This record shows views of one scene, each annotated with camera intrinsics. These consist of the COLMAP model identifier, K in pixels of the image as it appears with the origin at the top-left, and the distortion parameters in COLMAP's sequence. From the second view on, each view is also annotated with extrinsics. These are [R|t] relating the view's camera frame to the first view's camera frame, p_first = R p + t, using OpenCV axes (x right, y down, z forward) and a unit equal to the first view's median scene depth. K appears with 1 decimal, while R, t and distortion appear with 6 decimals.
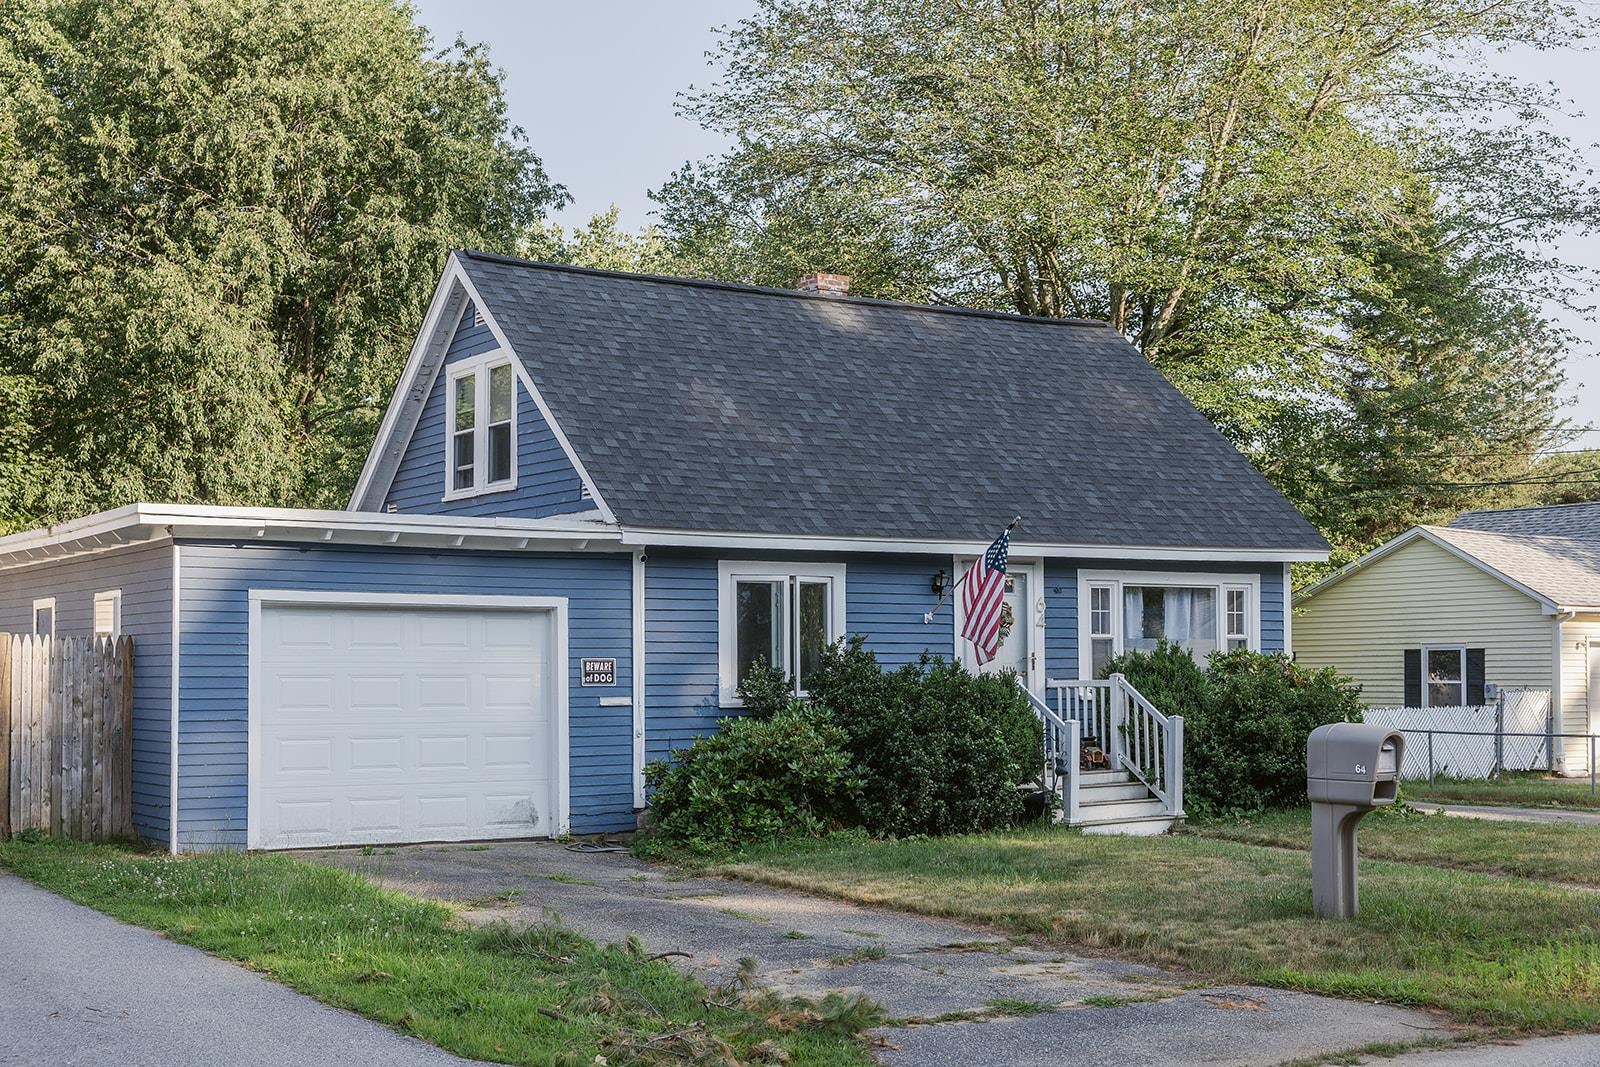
lens RADIAL K [[2094.4, 0, 800.0], [0, 2094.4, 533.5], [0, 0, 1]] dist [-0.032534, -0.020655]
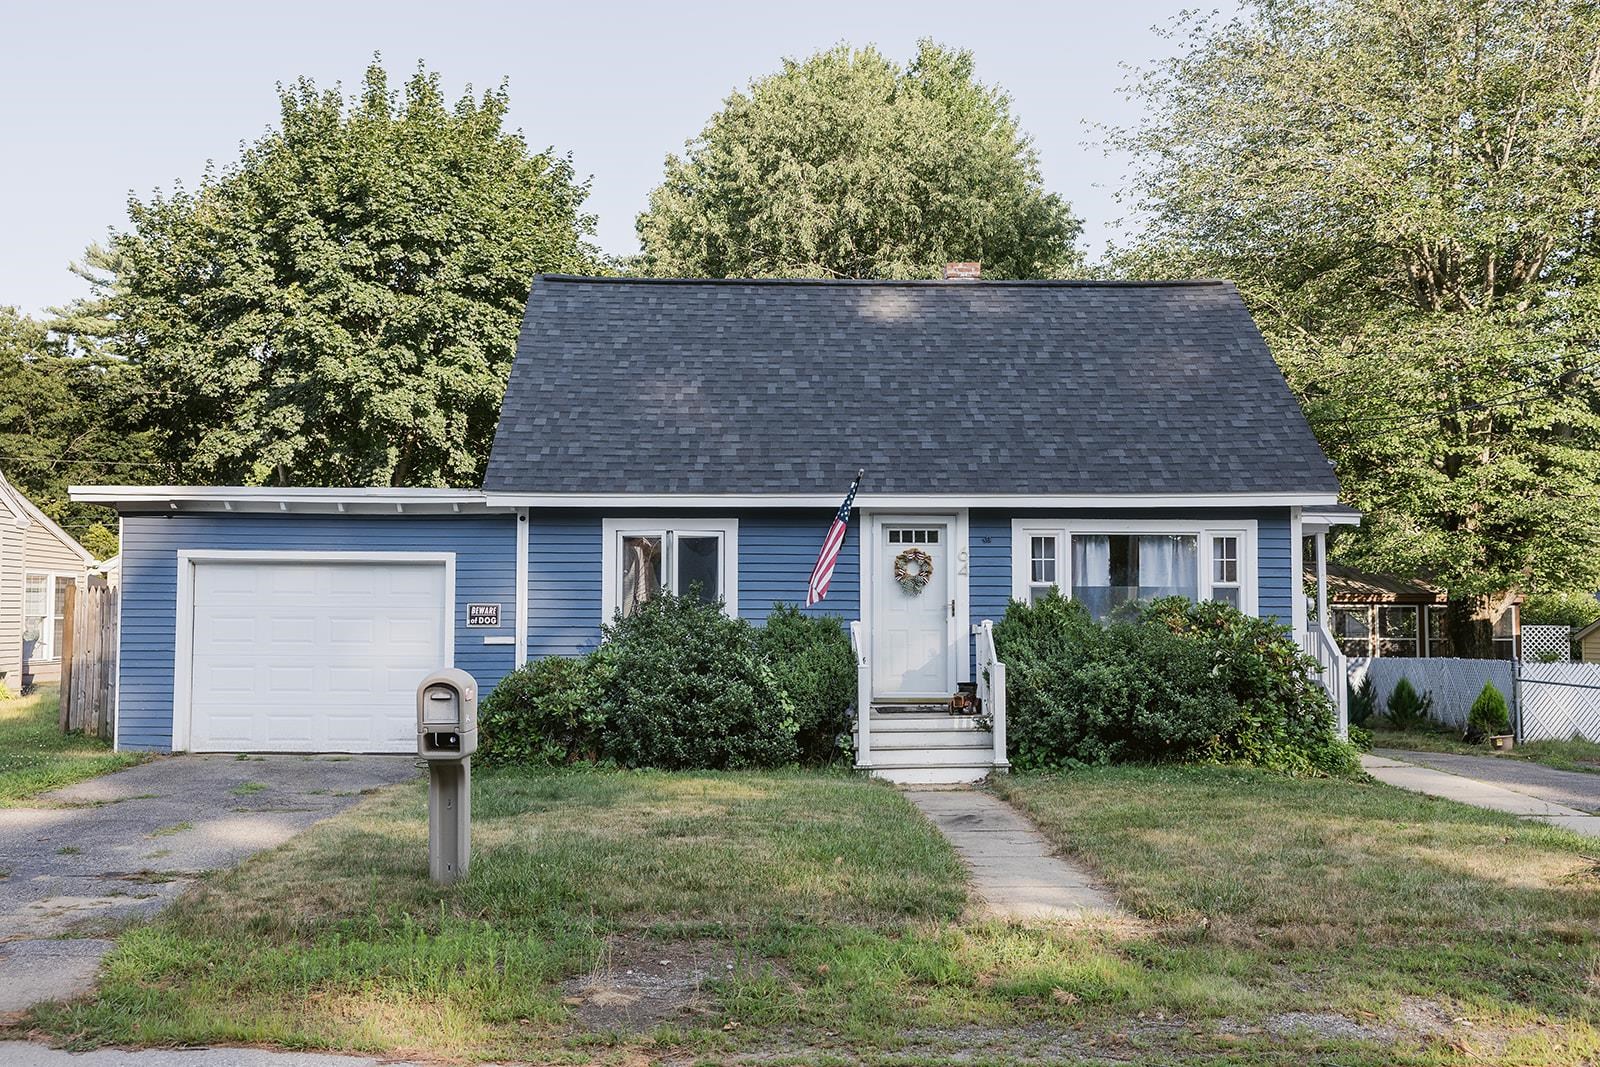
lens RADIAL K [[1569.2, 0, 802.9], [0, 1569.2, 506.7], [0, 0, 1]] dist [-0.002839, -0.000073]
pose [[0.853766, -0.031636, -0.519694, 0.480180], [0.027339, 0.999499, -0.015930, 0.022030], [0.519938, -0.000607, 0.854204, 0.311224]]
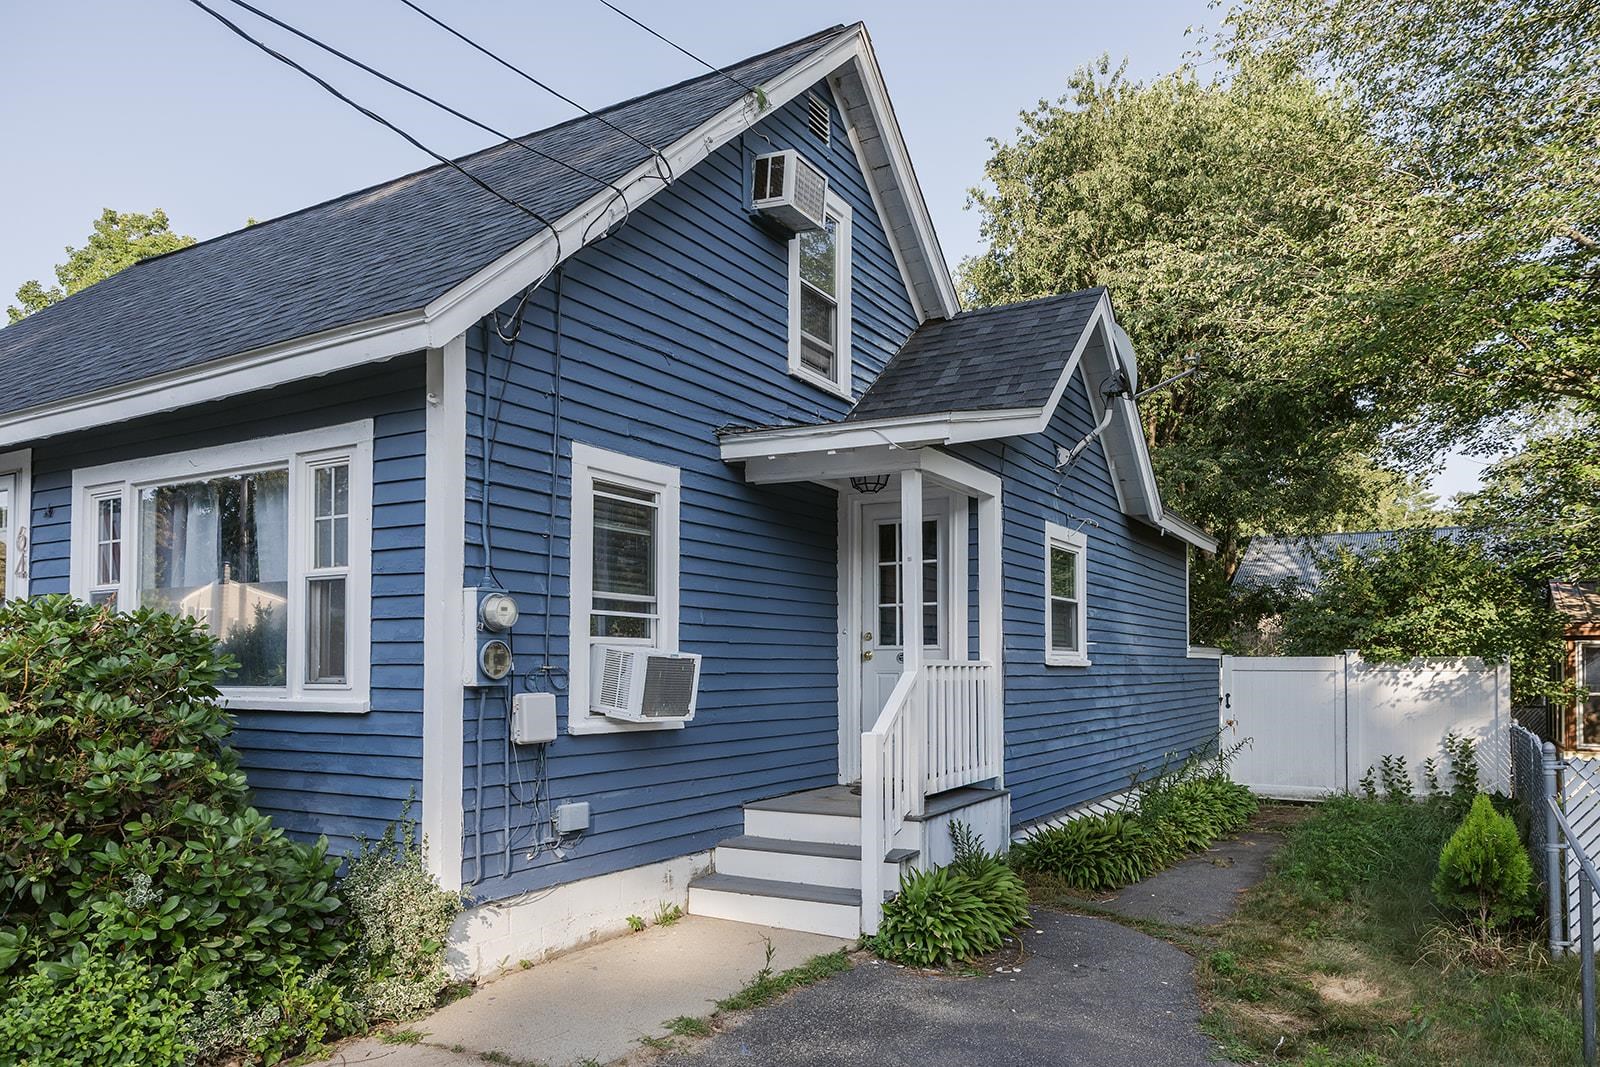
lens RADIAL K [[1080.5, 0, 801.4], [0, 1080.5, 666.9], [0, 0, 1]] dist [-0.003067, 0.003084]
pose [[0.429808, 0.006151, -0.902899, 0.518070], [0.049096, 0.998338, 0.030173, 0.076694], [0.901585, -0.057297, 0.428792, 1.129540]]
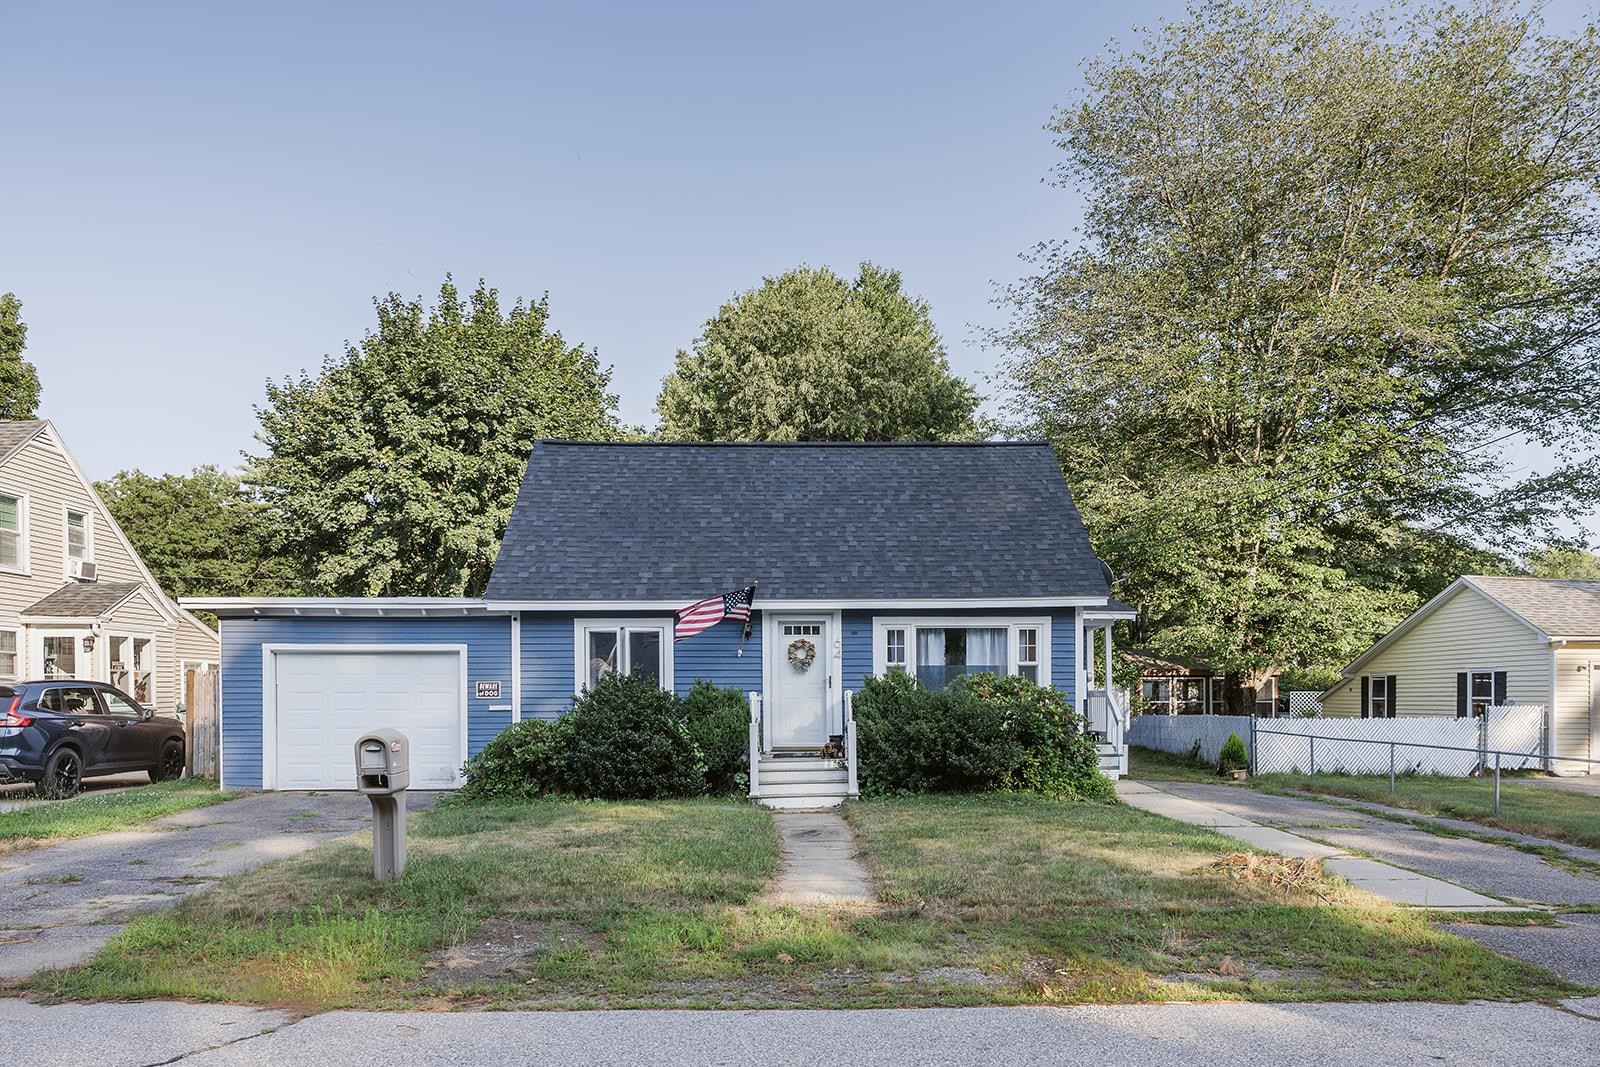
lens RADIAL K [[1135.6, 0, 827.7], [0, 1135.6, 683.3], [0, 0, 1]] dist [-0.000606, -0.000577]
pose [[0.861586, -0.004459, -0.507591, 0.534547], [0.034155, 0.998205, 0.049205, 0.024677], [0.506460, -0.059731, 0.860192, 0.345996]]
